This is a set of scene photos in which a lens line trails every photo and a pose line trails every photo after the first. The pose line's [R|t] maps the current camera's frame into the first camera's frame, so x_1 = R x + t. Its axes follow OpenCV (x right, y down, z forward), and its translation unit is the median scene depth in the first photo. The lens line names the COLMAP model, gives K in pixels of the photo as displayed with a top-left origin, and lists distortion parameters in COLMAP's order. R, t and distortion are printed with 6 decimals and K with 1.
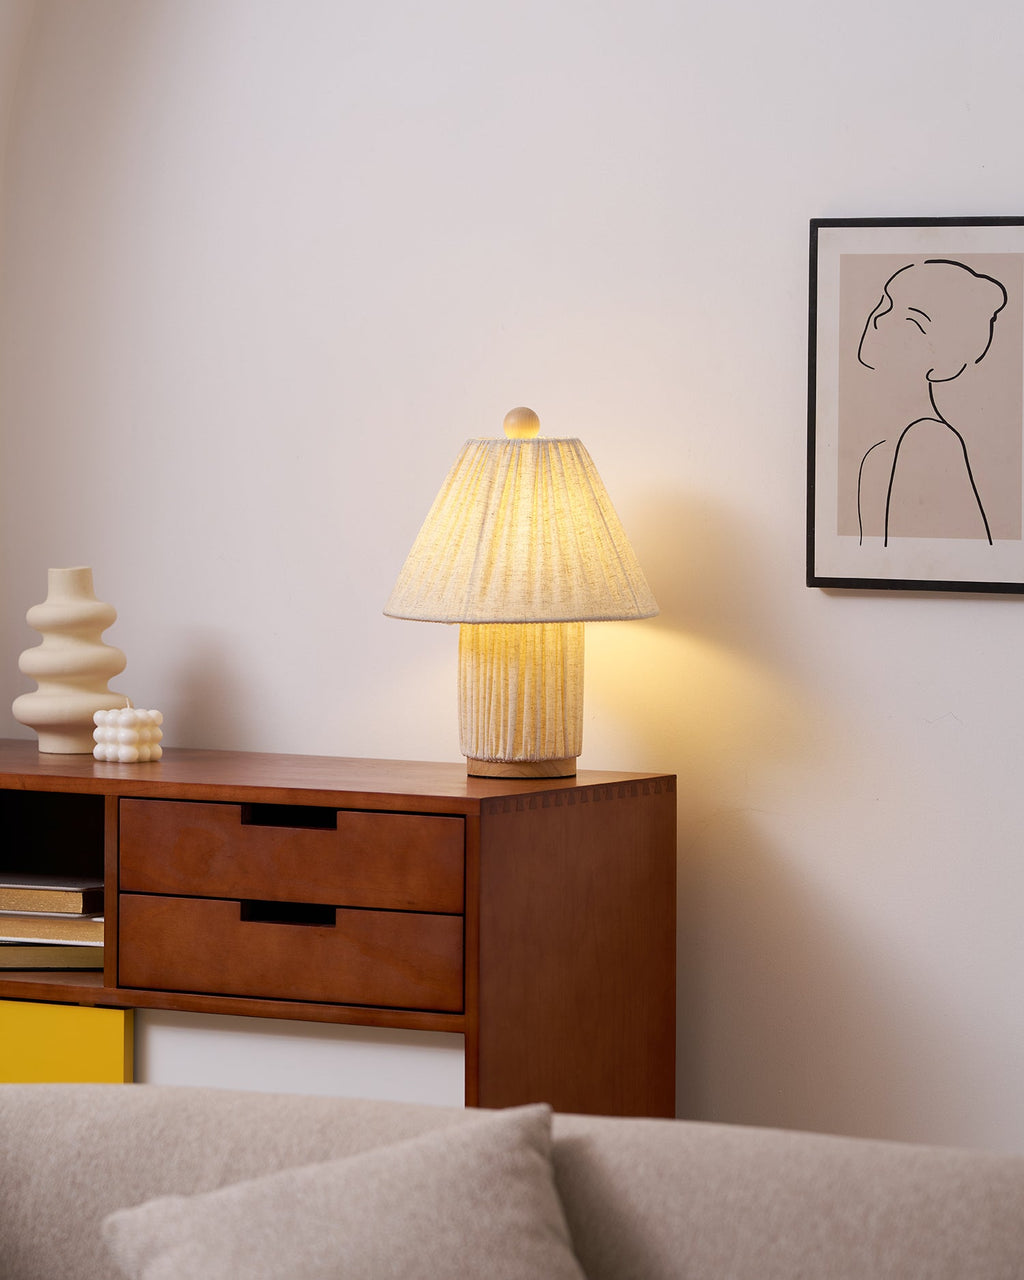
lens RADIAL K [[5877.8, 0, 512.0], [0, 5877.8, 640.0], [0, 0, 1]] dist [0.305895, -10.207748]
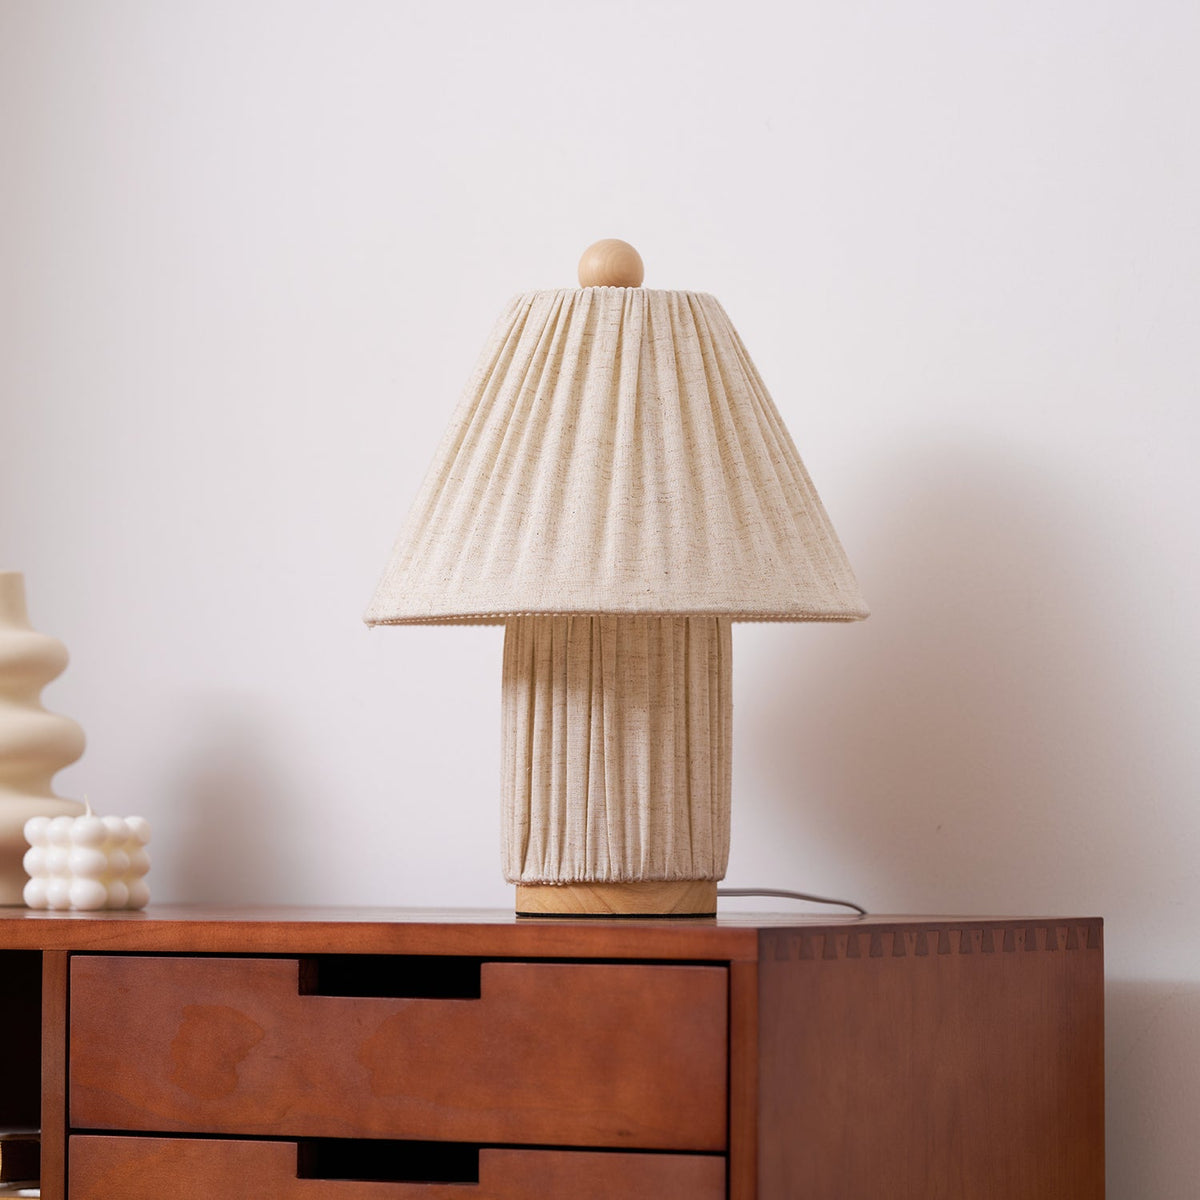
lens RADIAL K [[6916.3, 0, 600.0], [0, 6916.3, 600.0], [0, 0, 1]] dist [0.366781, -5.919486]
pose [[0.999981, -0.002051, 0.005855, -0.022197], [0.002513, 0.996787, -0.080061, 0.045436], [-0.005672, 0.080074, 0.996773, 0.369802]]
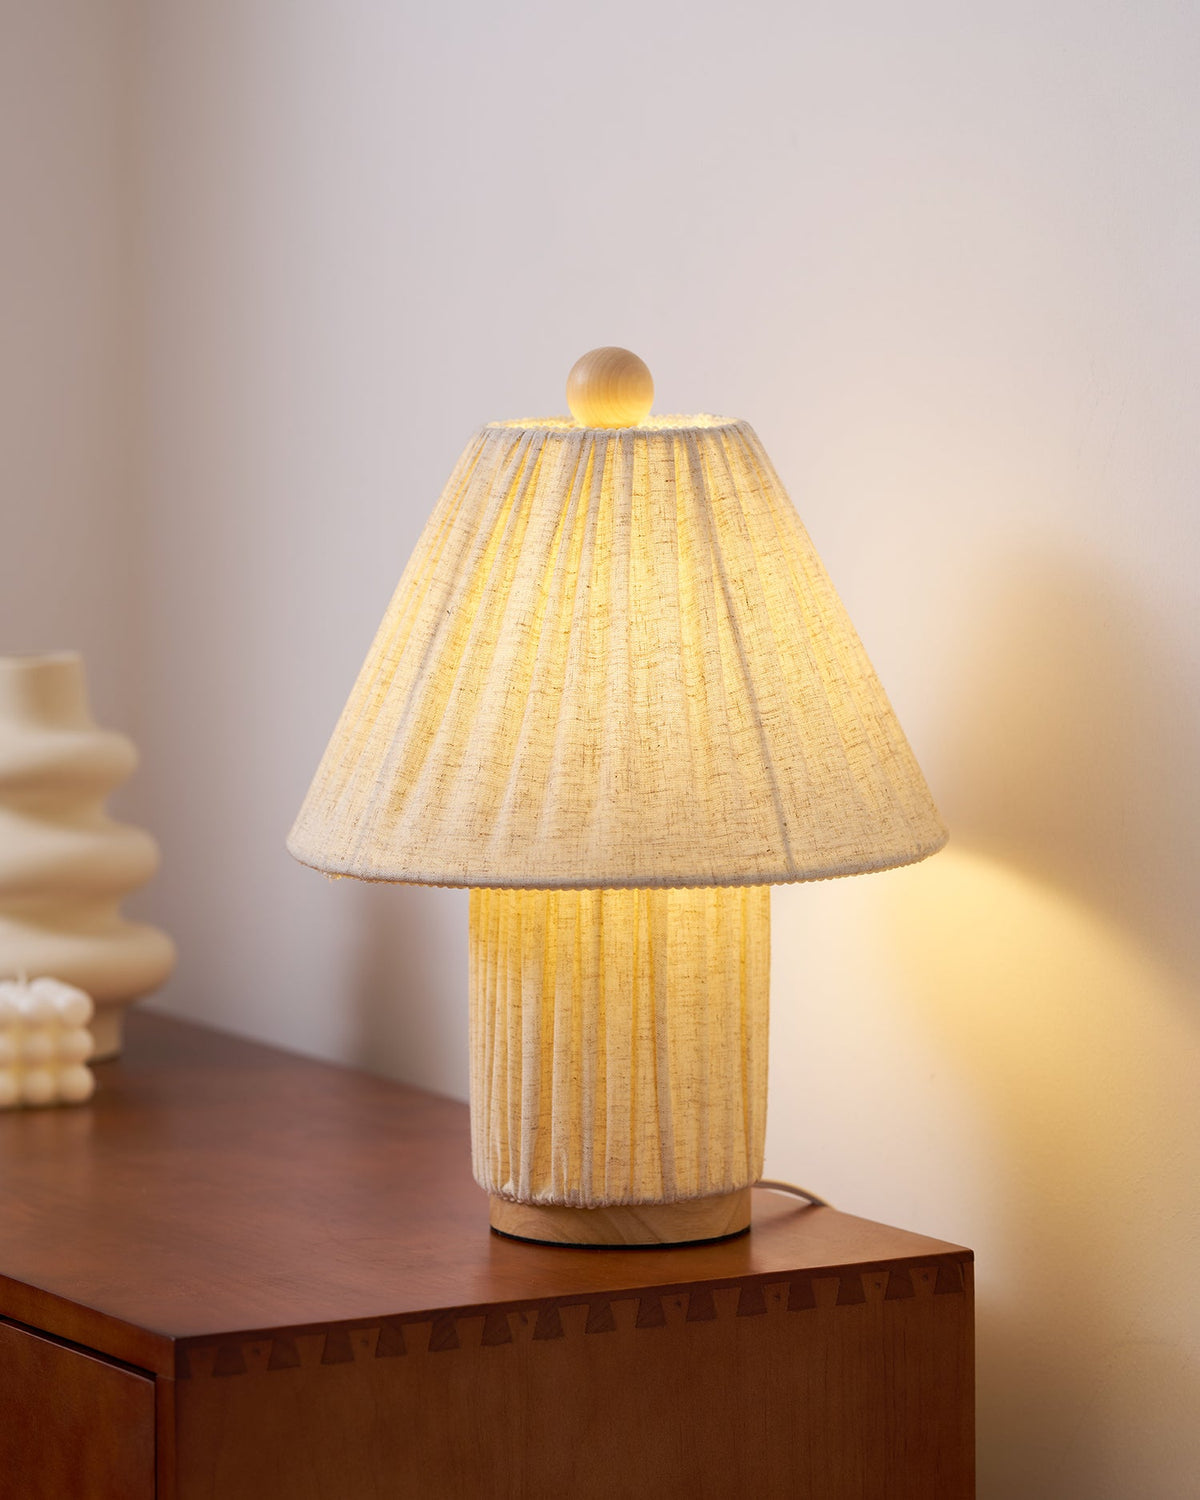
lens RADIAL K [[6888.1, 0, 600.0], [0, 6888.1, 750.0], [0, 0, 1]] dist [0.305895, -10.207748]
pose [[0.879236, 0.043777, -0.474370, 0.235211], [-0.016373, 0.997957, 0.061748, -0.041720], [0.476105, -0.046524, 0.878157, 0.577201]]
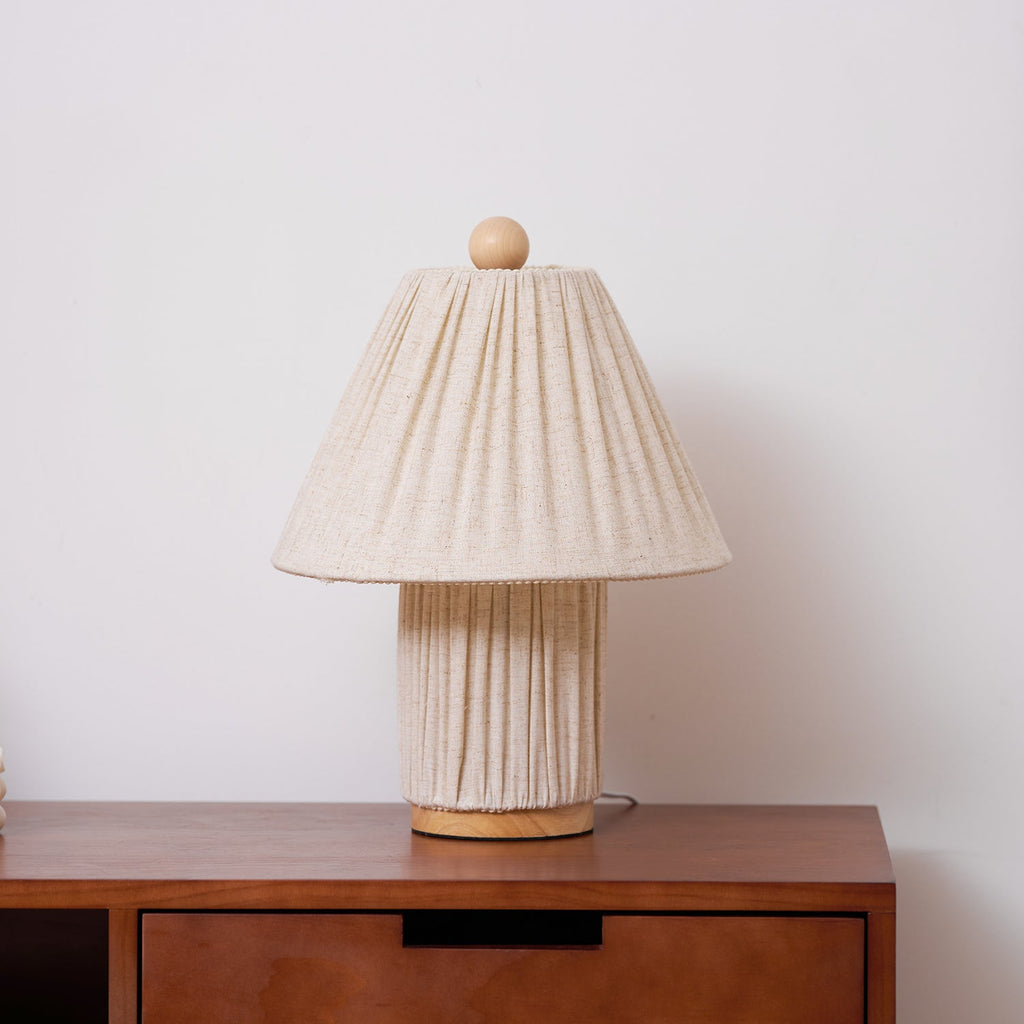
lens RADIAL K [[5901.9, 0, 512.0], [0, 5901.9, 512.0], [0, 0, 1]] dist [0.366781, -5.919486]
pose [[0.858189, -0.038501, 0.511888, -0.328199], [0.028616, 0.999221, 0.027180, -0.026478], [-0.512536, -0.008677, 0.858622, 0.492511]]
